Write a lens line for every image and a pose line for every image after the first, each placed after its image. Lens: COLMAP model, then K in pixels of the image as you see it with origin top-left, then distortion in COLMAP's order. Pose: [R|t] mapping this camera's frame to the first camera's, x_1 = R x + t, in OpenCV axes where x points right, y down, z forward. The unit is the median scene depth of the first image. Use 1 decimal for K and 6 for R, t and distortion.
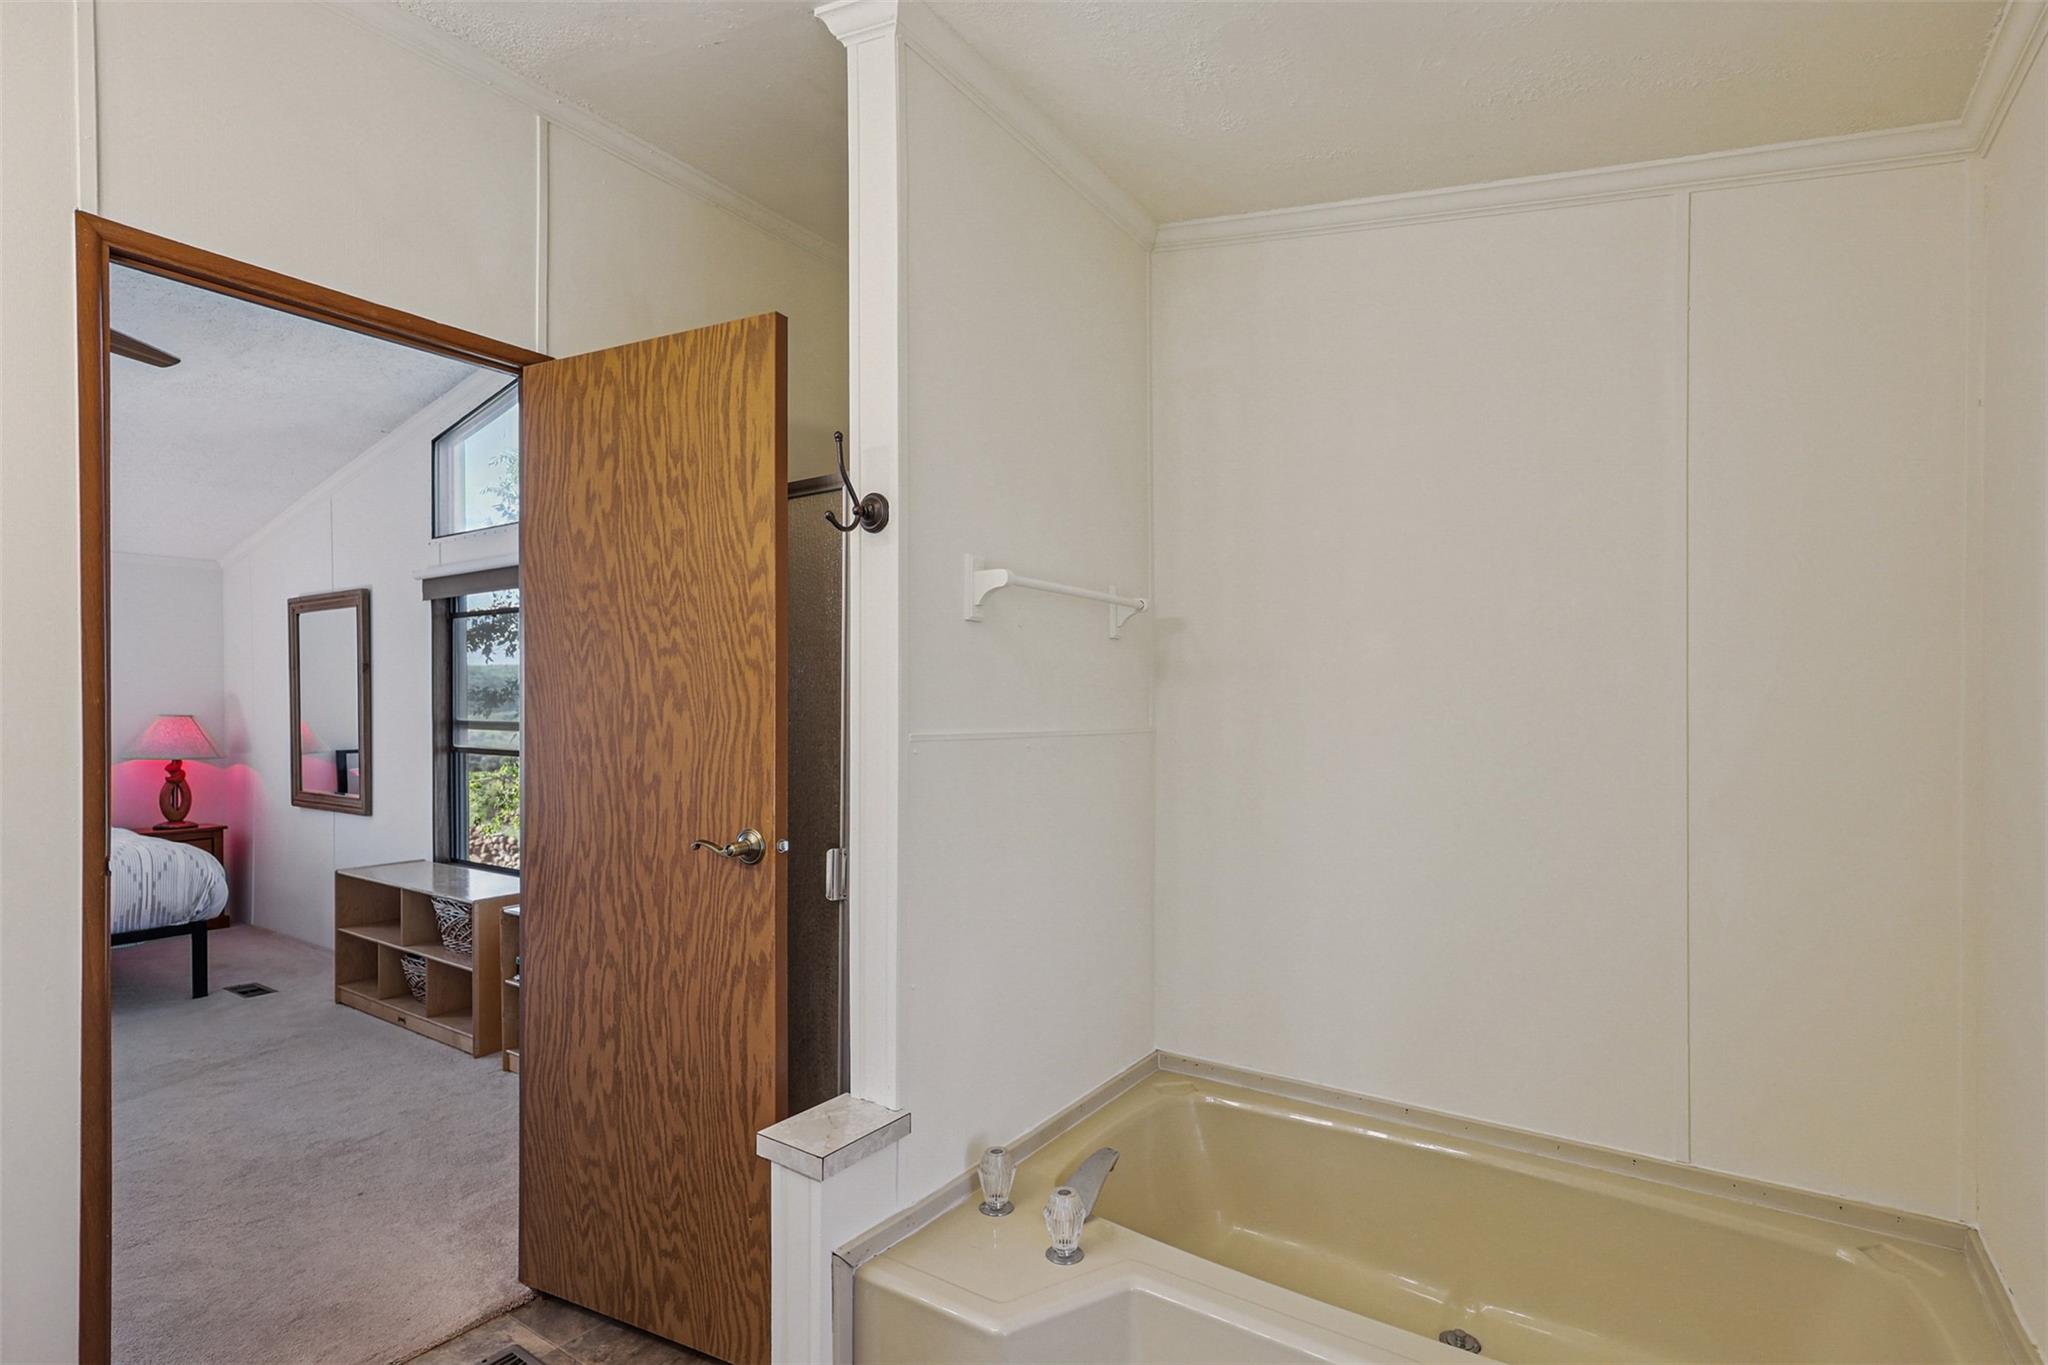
lens RADIAL K [[966.4, 0, 1024.1], [0, 966.4, 711.9], [0, 0, 1]] dist [0.003393, 0.000593]
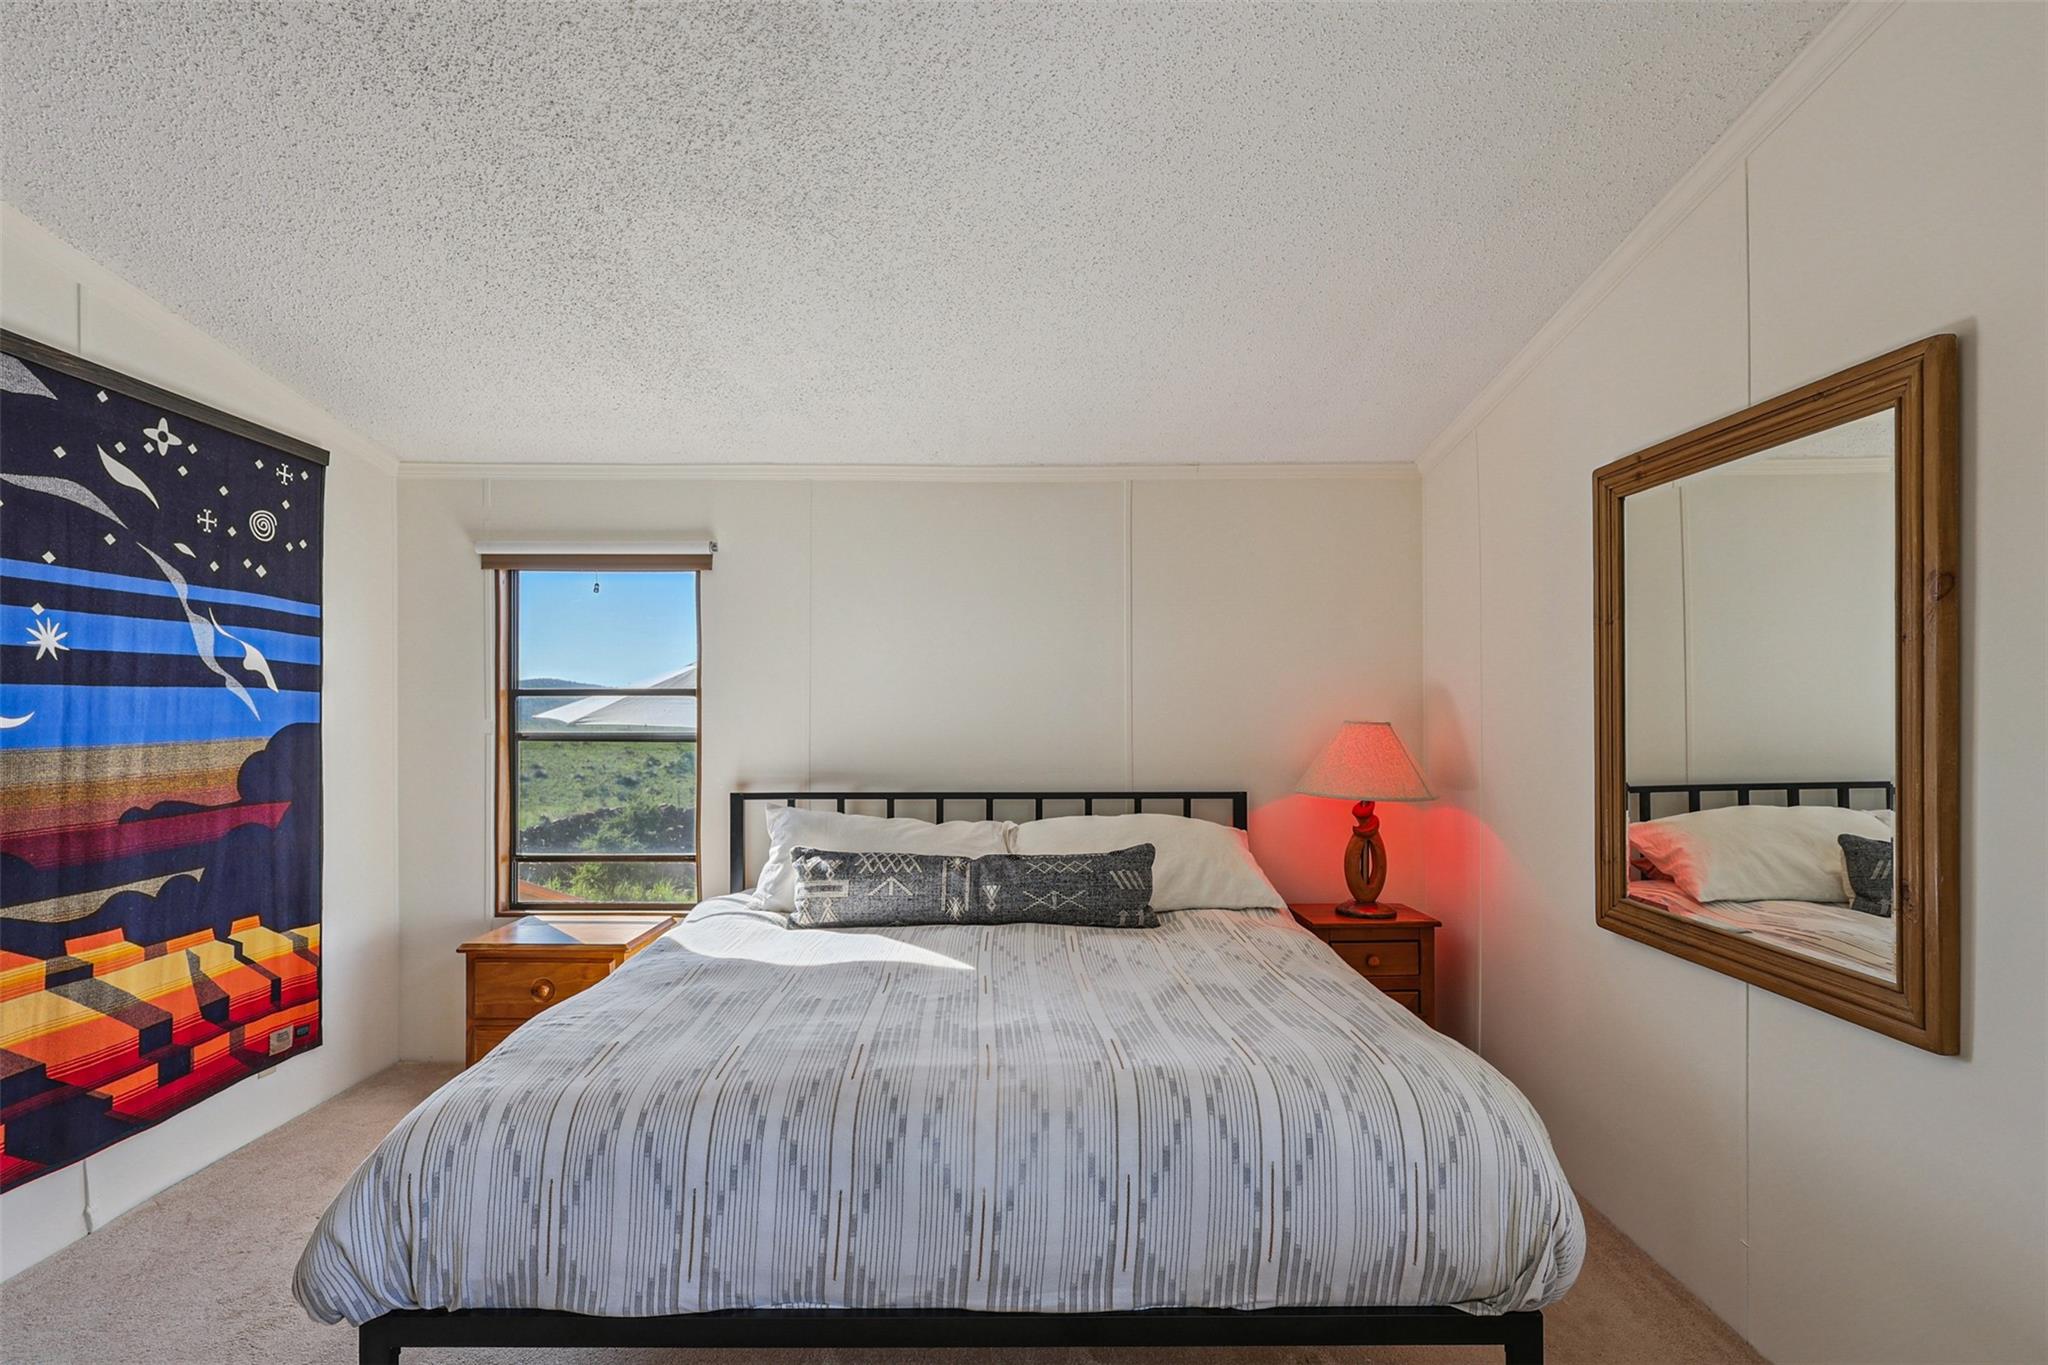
lens RADIAL K [[966.4, 0, 1024.1], [0, 966.4, 711.9], [0, 0, 1]] dist [0.003393, 0.000593]
pose [[0.565885, 0.004936, -0.824470, -0.628317], [-0.004277, 0.999986, 0.003052, -0.004365], [0.824473, 0.001799, 0.565898, 0.613188]]
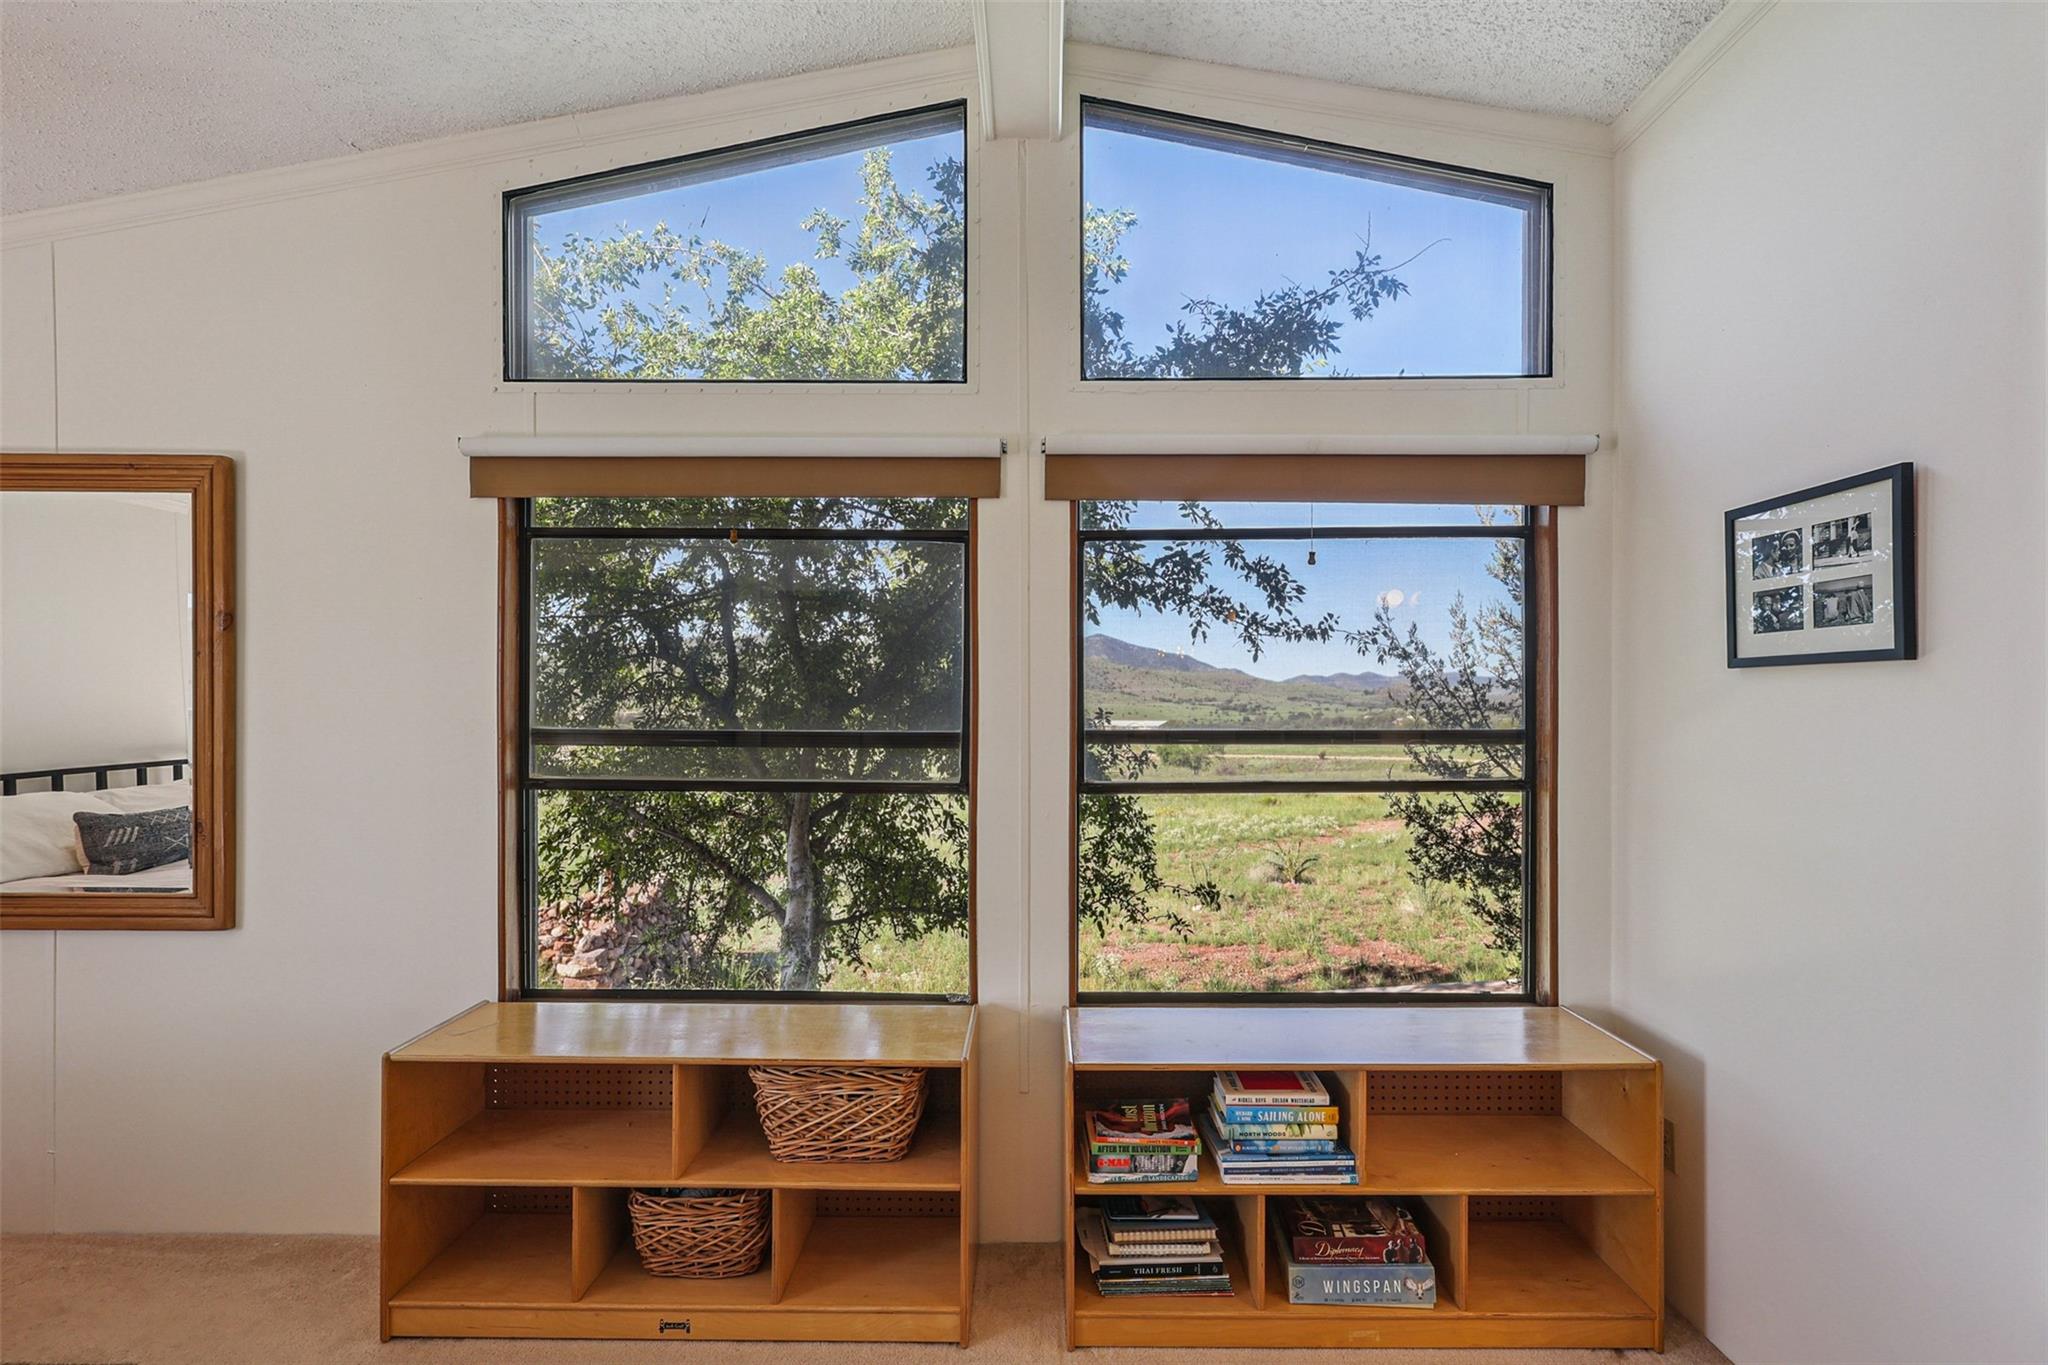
lens RADIAL K [[959.8, 0, 1024.9], [0, 959.8, 704.4], [0, 0, 1]] dist [0.003027, 0.000698]
pose [[0.833690, 0.003400, 0.552222, -0.654416], [-0.000118, 0.999982, -0.005979, -0.001610], [-0.552233, 0.004919, 0.833676, 0.409552]]
